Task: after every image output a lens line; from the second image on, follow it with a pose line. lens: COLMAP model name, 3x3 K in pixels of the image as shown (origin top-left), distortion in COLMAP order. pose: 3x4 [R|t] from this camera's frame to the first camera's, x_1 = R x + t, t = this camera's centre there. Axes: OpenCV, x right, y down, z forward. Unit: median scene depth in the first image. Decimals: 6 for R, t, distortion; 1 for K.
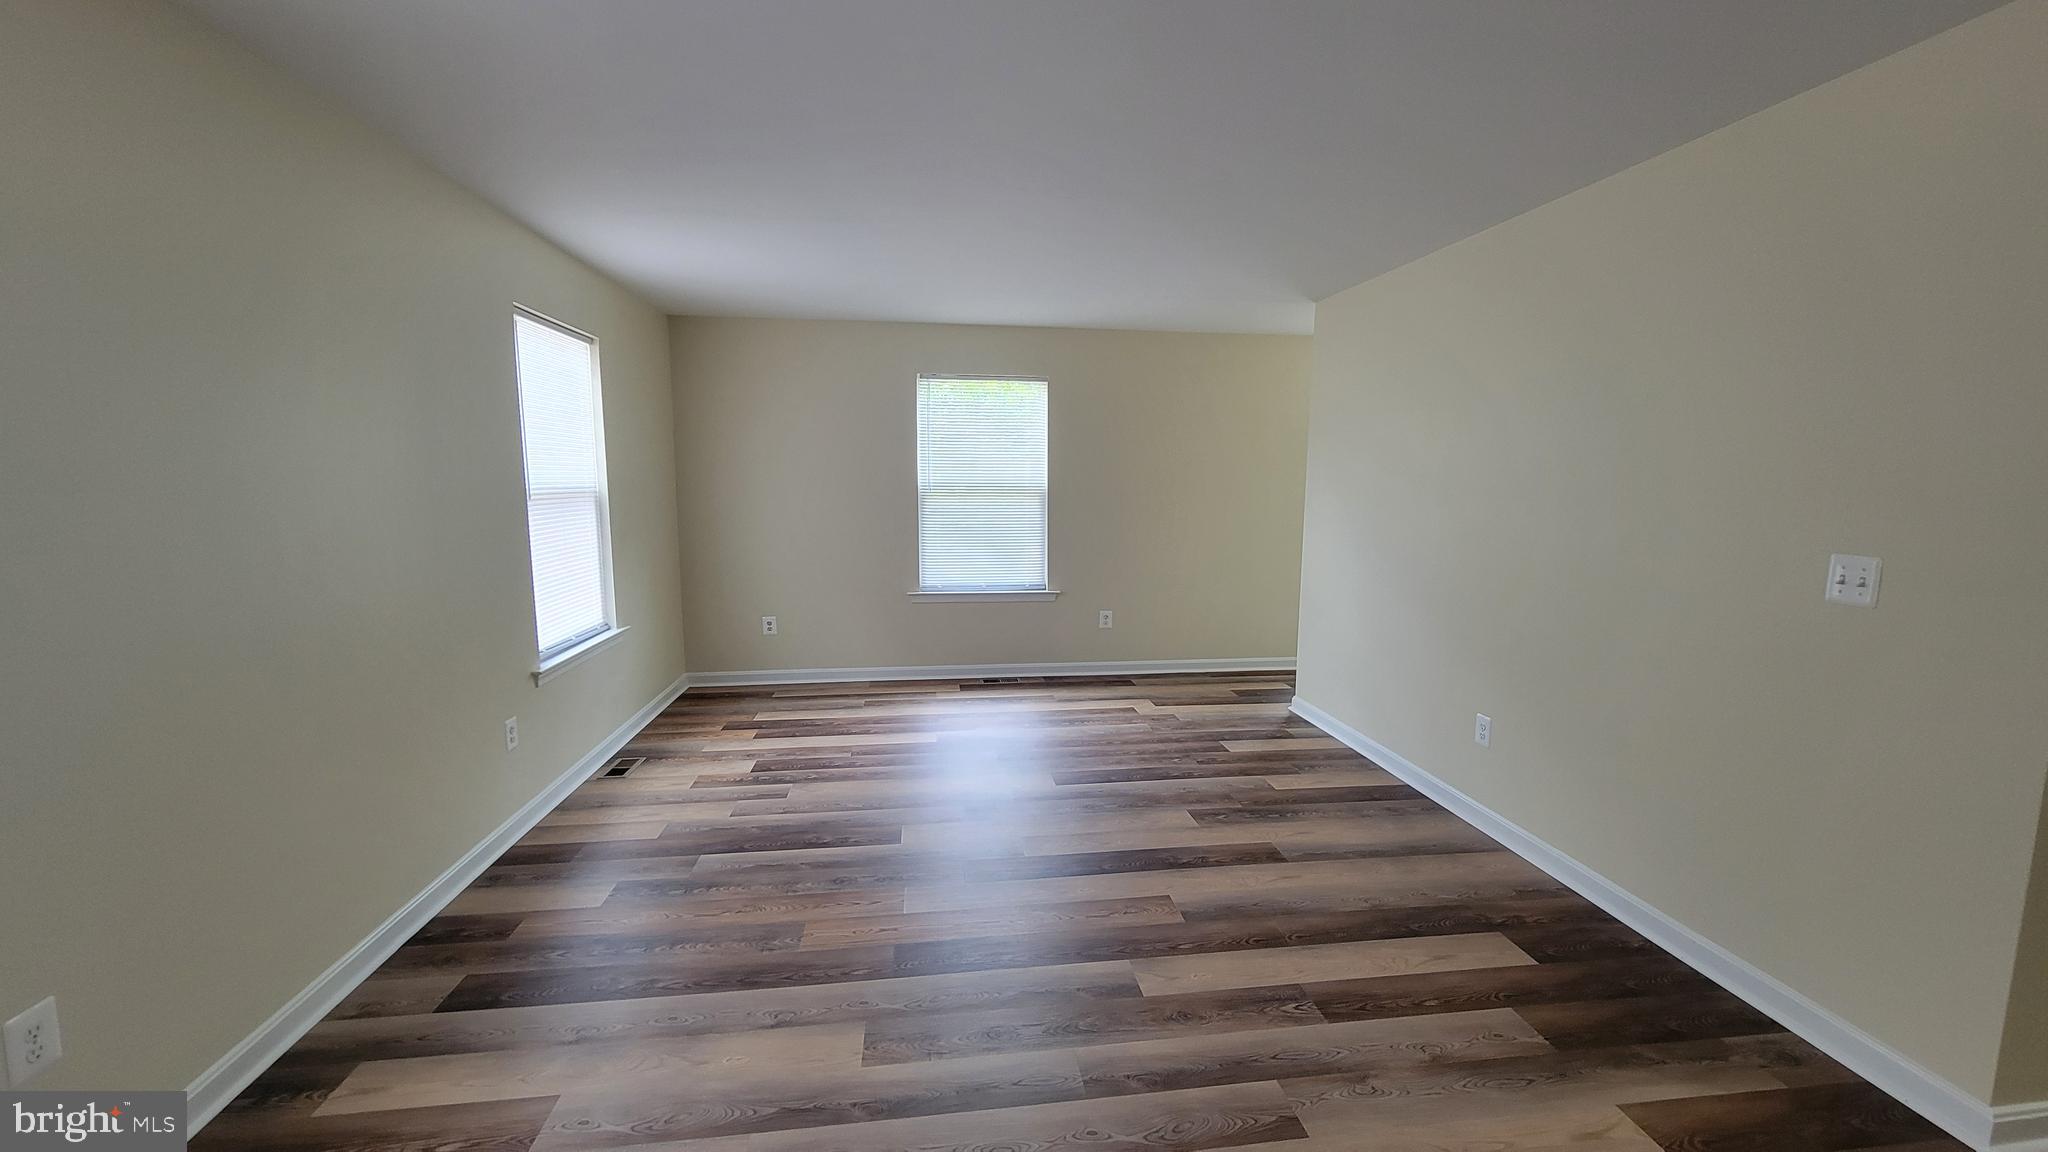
lens RADIAL K [[837.7, 0, 1019.4], [0, 837.7, 585.8], [0, 0, 1]] dist [0.011551, 0.000402]
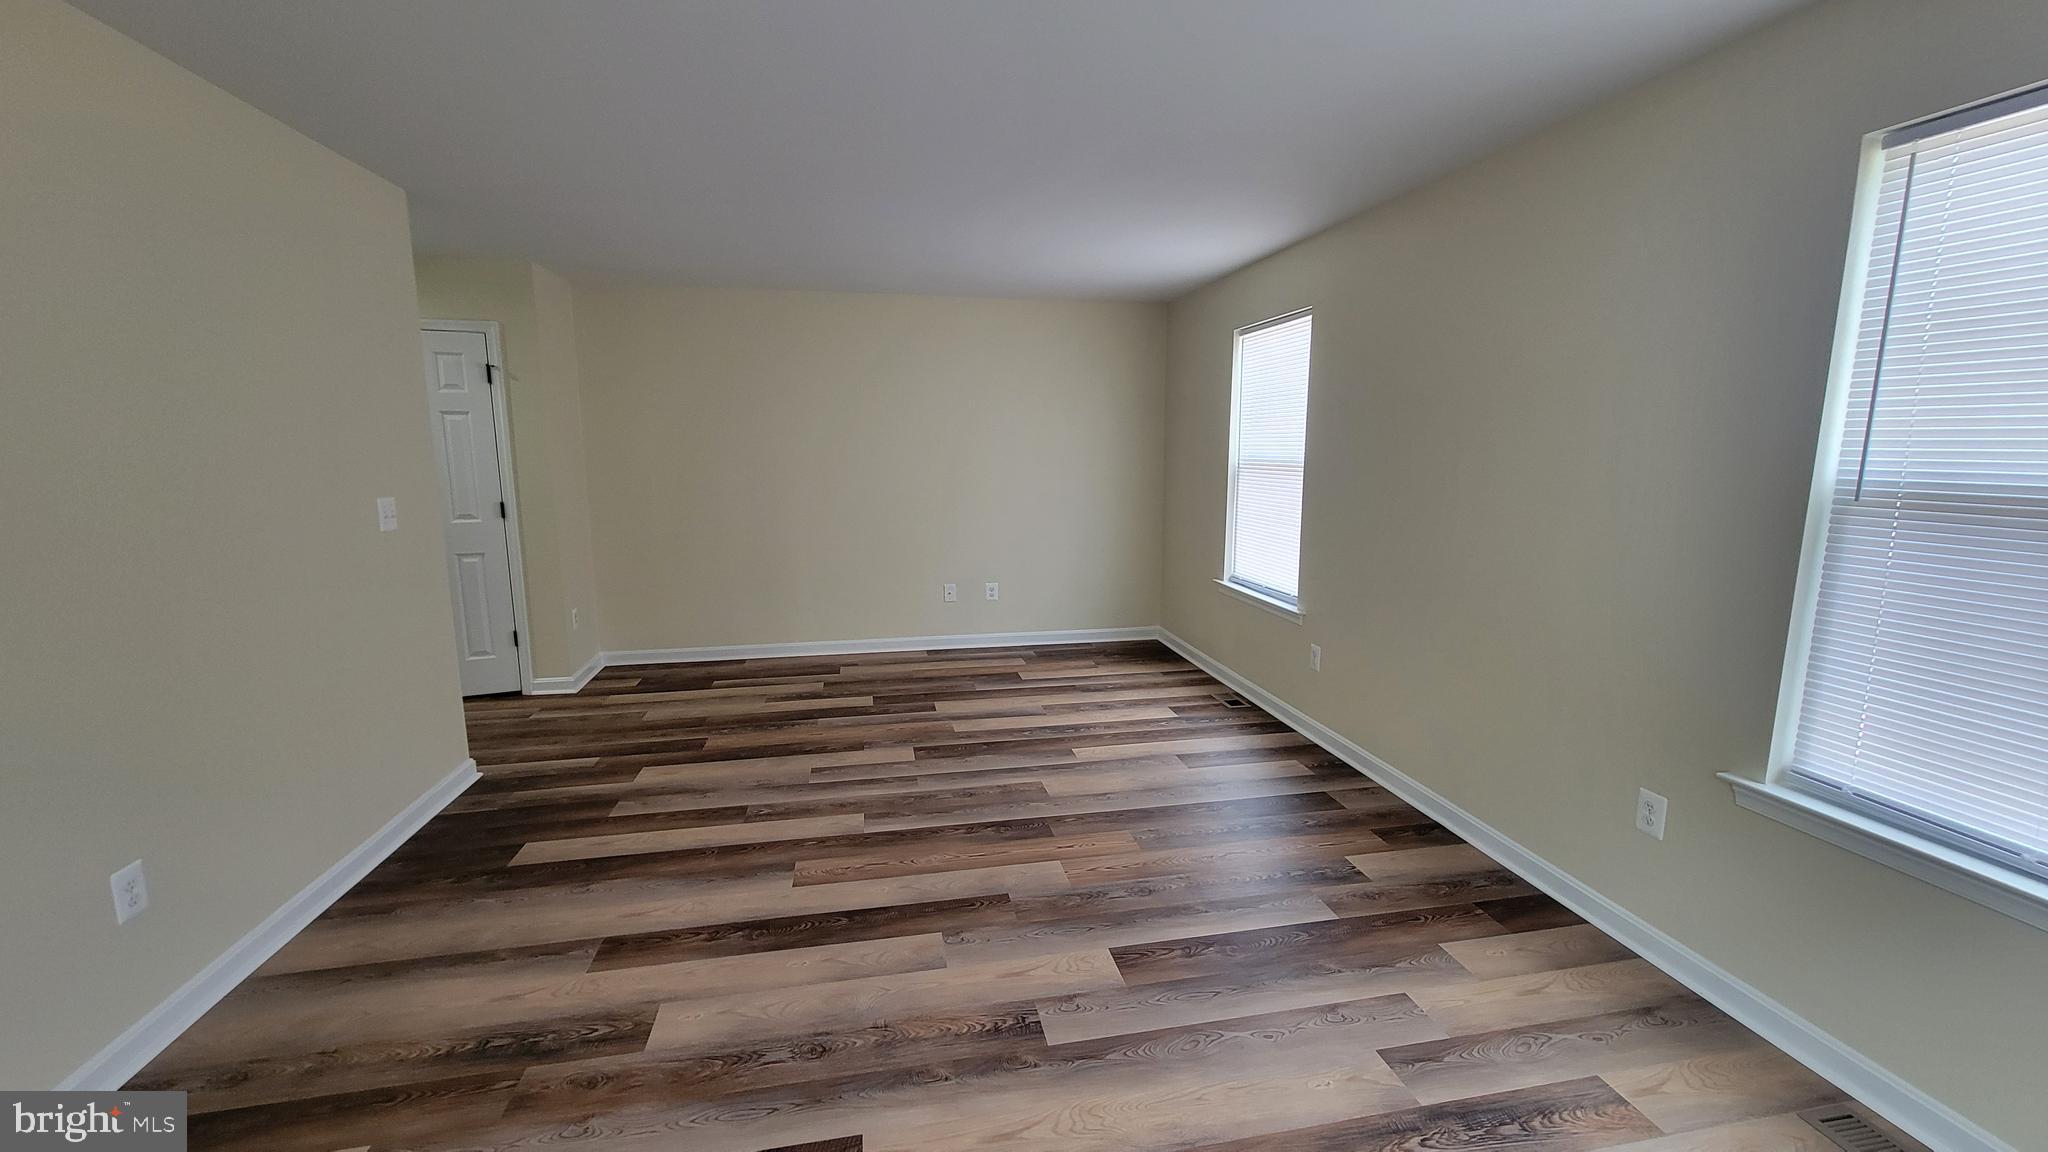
lens RADIAL K [[837.7, 0, 1033.9], [0, 837.7, 568.7], [0, 0, 1]] dist [0.011551, 0.000402]
pose [[-0.996322, 0.005705, -0.085495, -0.017691], [-0.018211, 0.960887, 0.276340, -0.275575], [0.083727, 0.276880, -0.957250, 2.019746]]
